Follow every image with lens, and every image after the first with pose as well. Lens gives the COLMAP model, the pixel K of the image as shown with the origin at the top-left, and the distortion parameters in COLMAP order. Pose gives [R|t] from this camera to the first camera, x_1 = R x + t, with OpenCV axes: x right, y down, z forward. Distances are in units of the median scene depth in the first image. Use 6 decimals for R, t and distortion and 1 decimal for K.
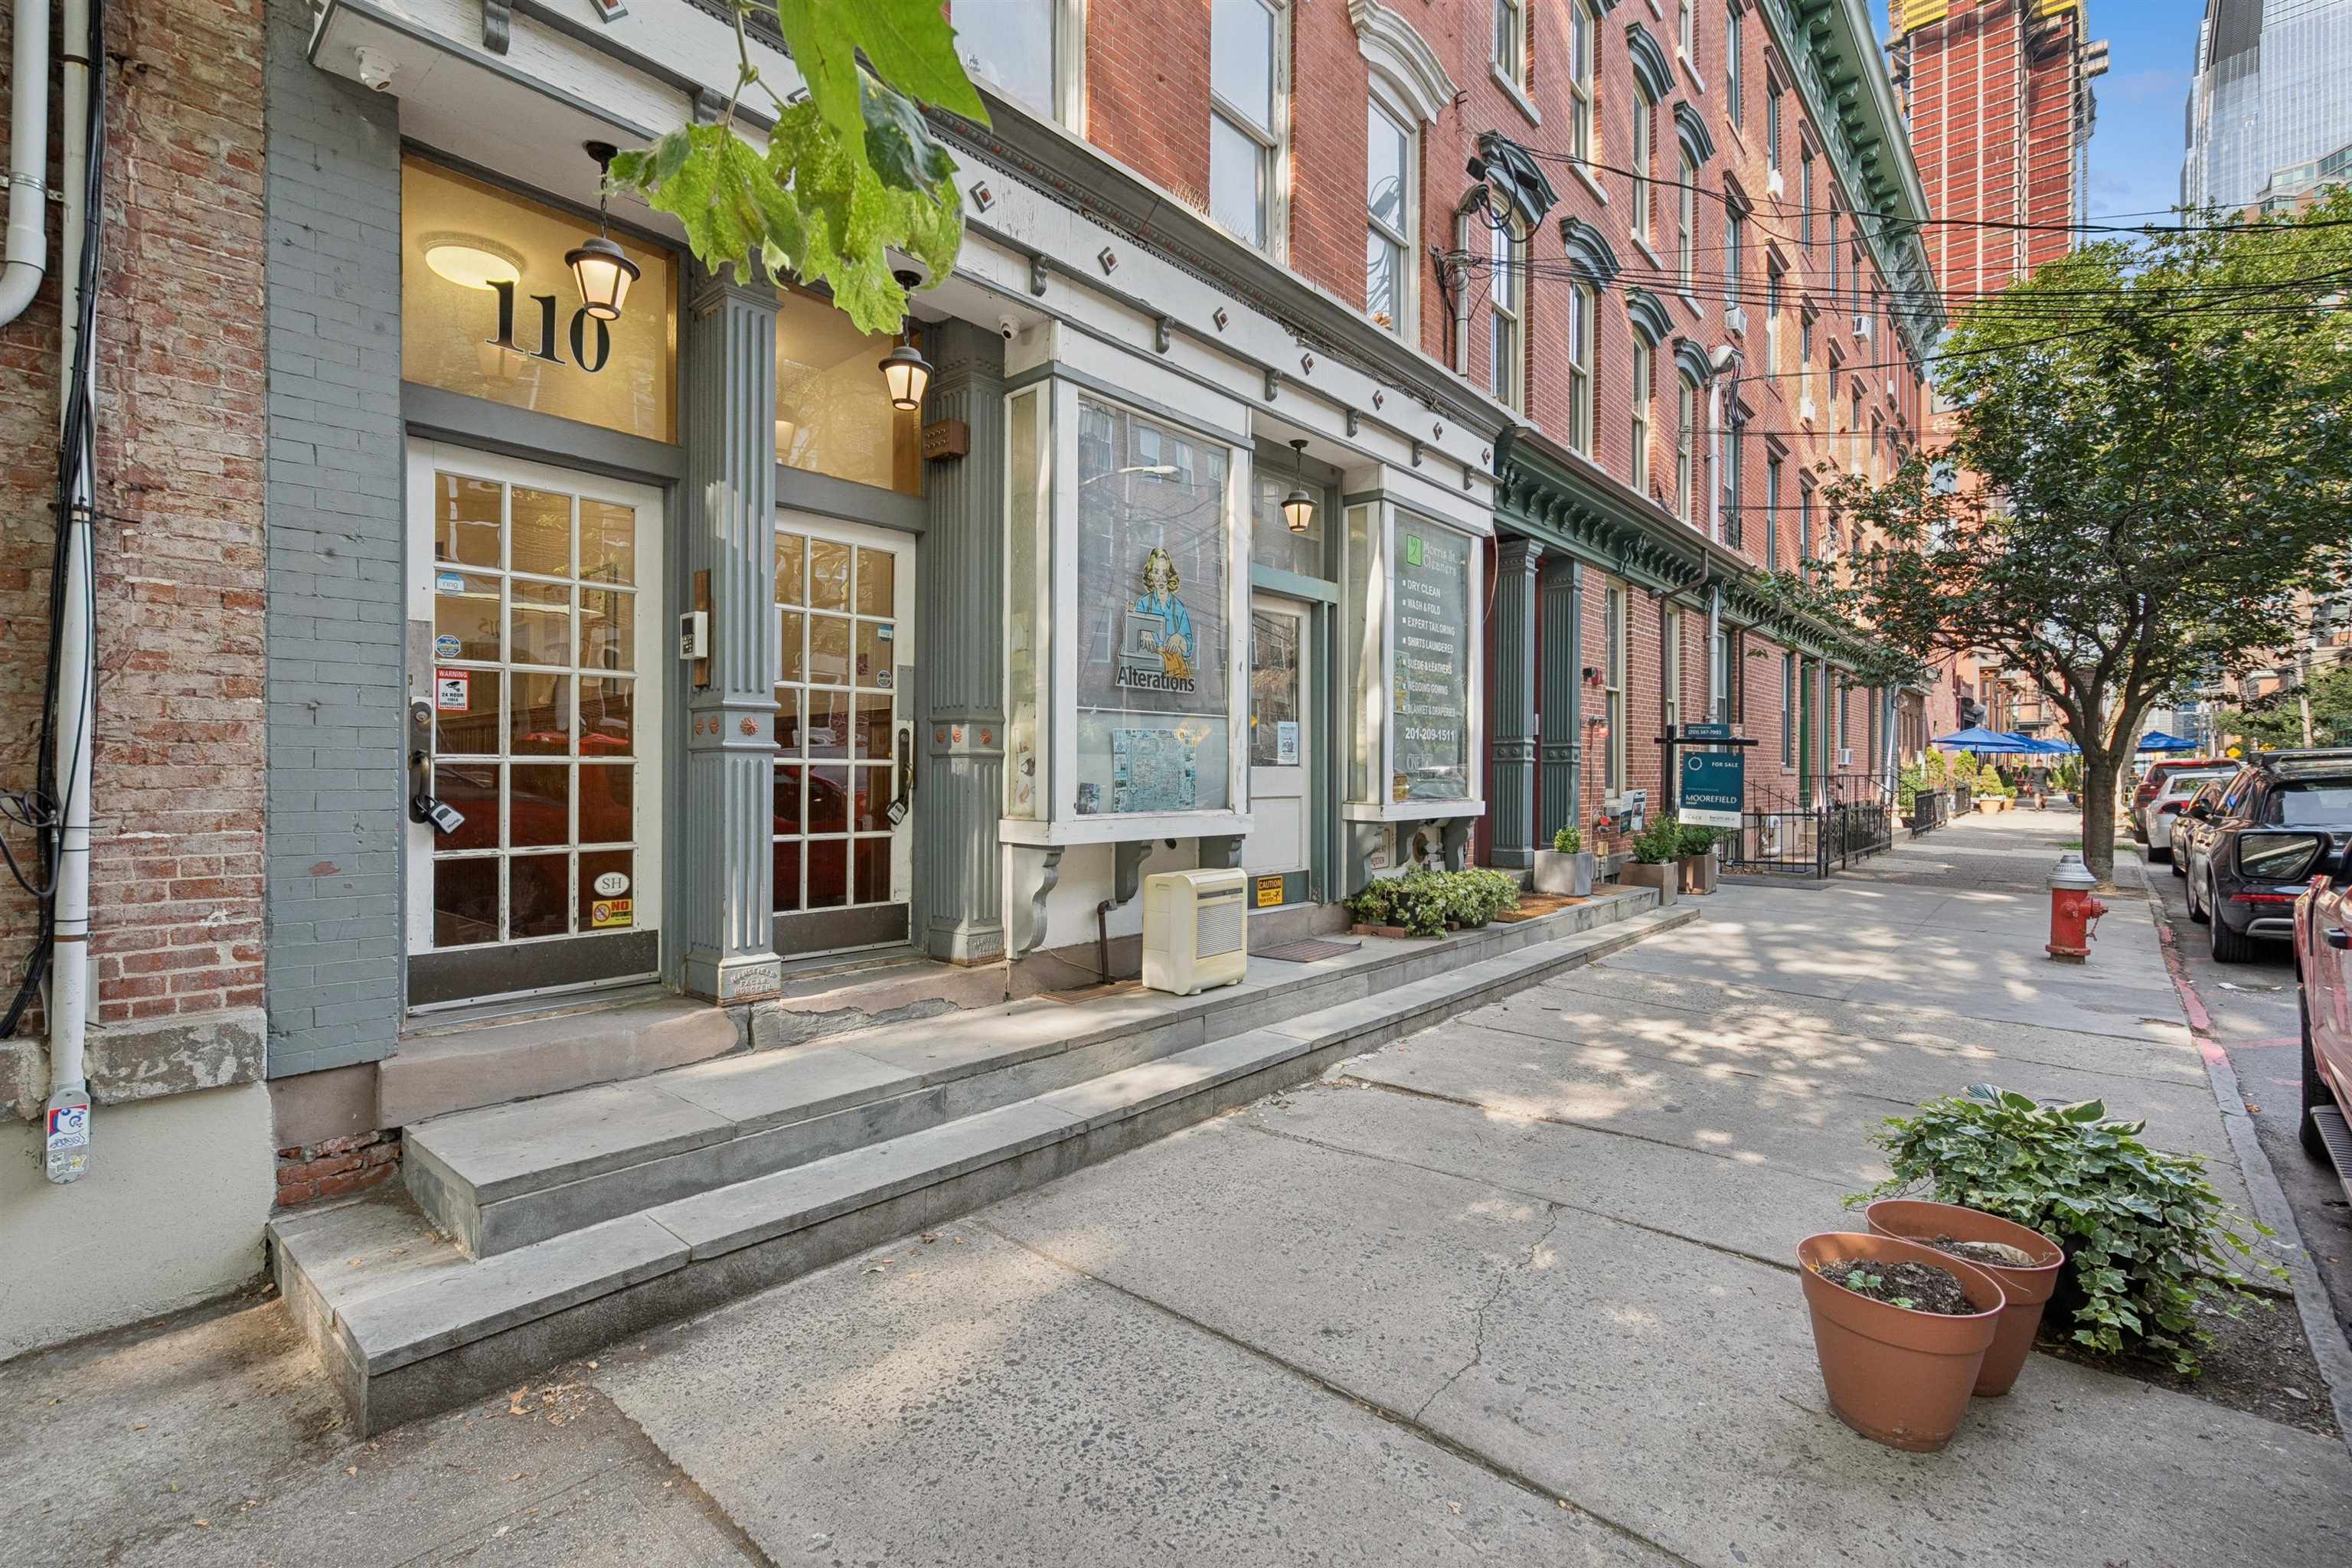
lens RADIAL K [[1065.4, 0, 1189.4], [0, 1065.4, 758.0], [0, 0, 1]] dist [0.000010, 0.001284]
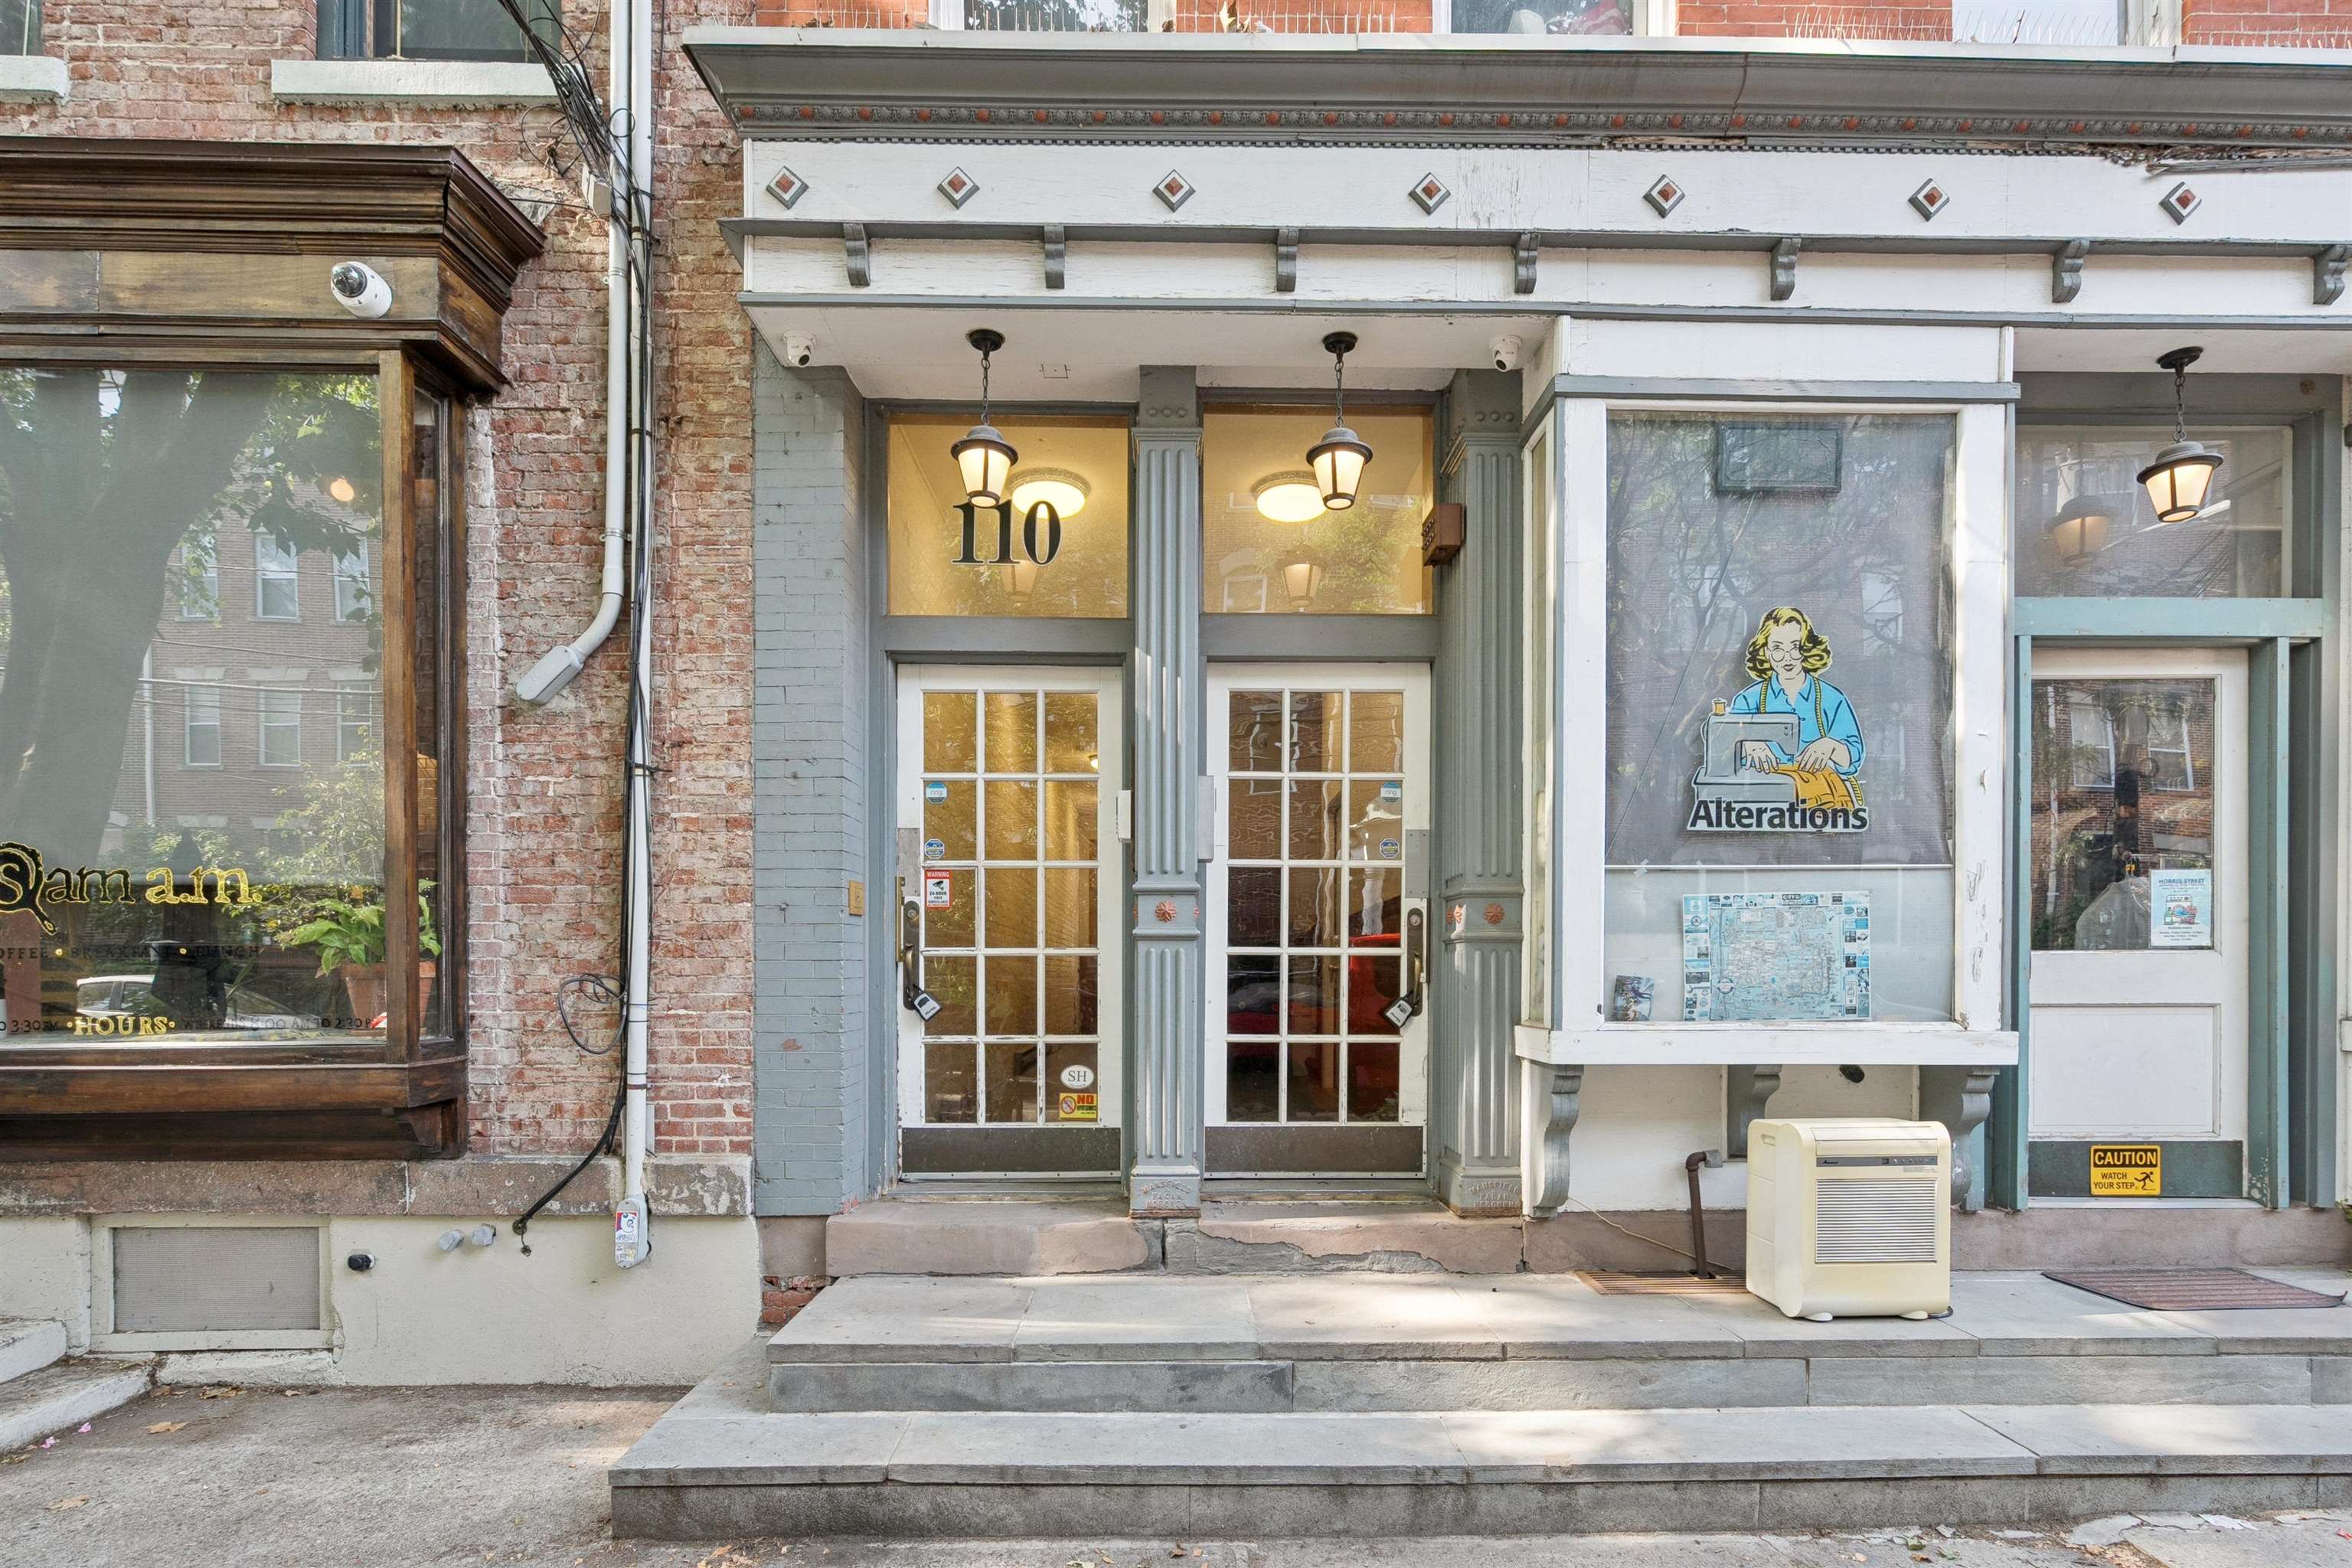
lens RADIAL K [[1152.5, 0, 1177.3], [0, 1152.5, 963.9], [0, 0, 1]] dist [-0.003310, 0.000825]
pose [[0.665412, -0.006595, -0.746447, 0.325235], [0.012307, 0.999922, 0.002136, 0.012855], [0.746375, -0.010608, 0.665441, 0.363163]]
